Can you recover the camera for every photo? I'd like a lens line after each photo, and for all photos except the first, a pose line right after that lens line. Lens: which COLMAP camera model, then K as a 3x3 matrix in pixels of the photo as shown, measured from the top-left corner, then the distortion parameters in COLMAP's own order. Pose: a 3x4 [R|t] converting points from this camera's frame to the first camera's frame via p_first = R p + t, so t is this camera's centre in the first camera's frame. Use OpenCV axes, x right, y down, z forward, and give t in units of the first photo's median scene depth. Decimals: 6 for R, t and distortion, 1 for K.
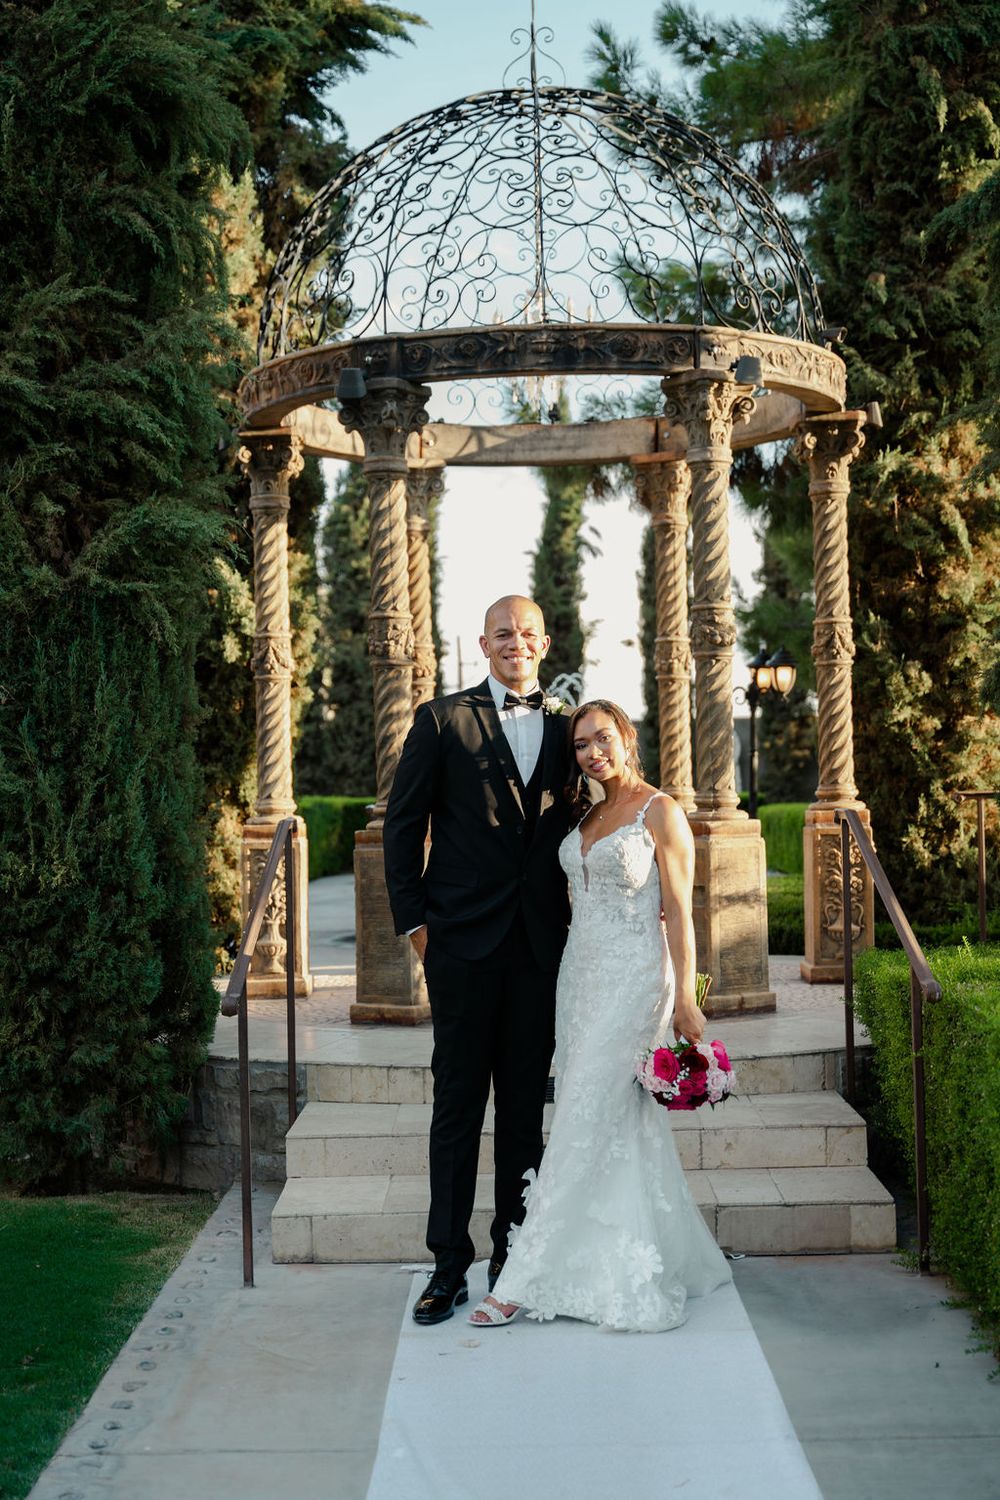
lens RADIAL K [[2199.0, 0, 498.5], [0, 2199.0, 758.3], [0, 0, 1]] dist [0.037643, 0.000000]
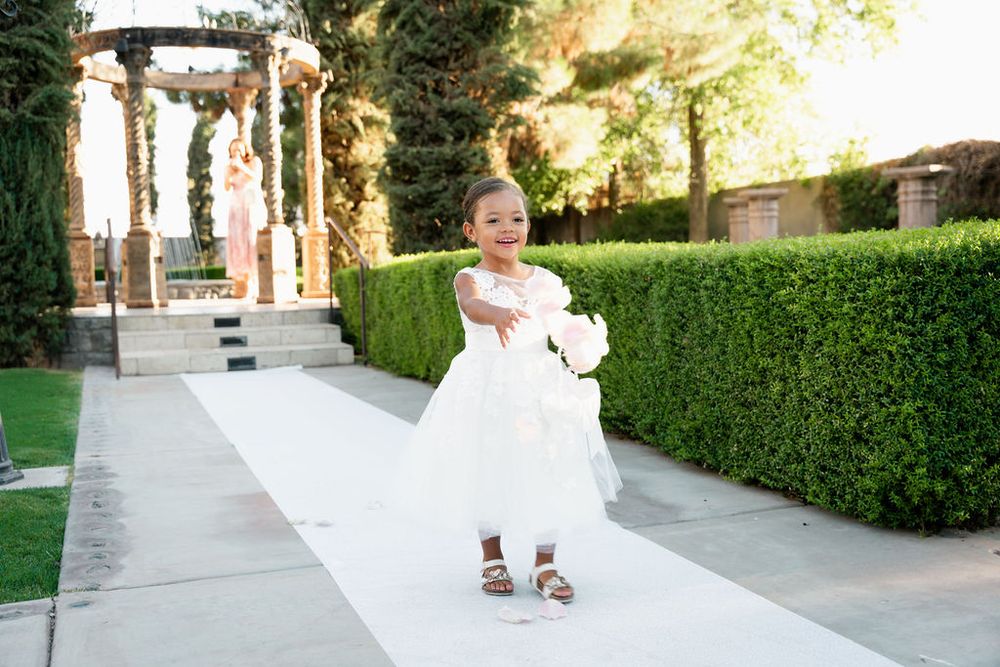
lens RADIAL K [[1051.8, 0, 503.5], [0, 1051.8, 330.6], [0, 0, 1]] dist [0.009084, 0.000000]
pose [[0.934501, -0.020364, 0.355378, -0.101620], [-0.002171, 0.998018, 0.062897, 0.077480], [-0.355954, -0.059549, 0.932604, -0.281771]]
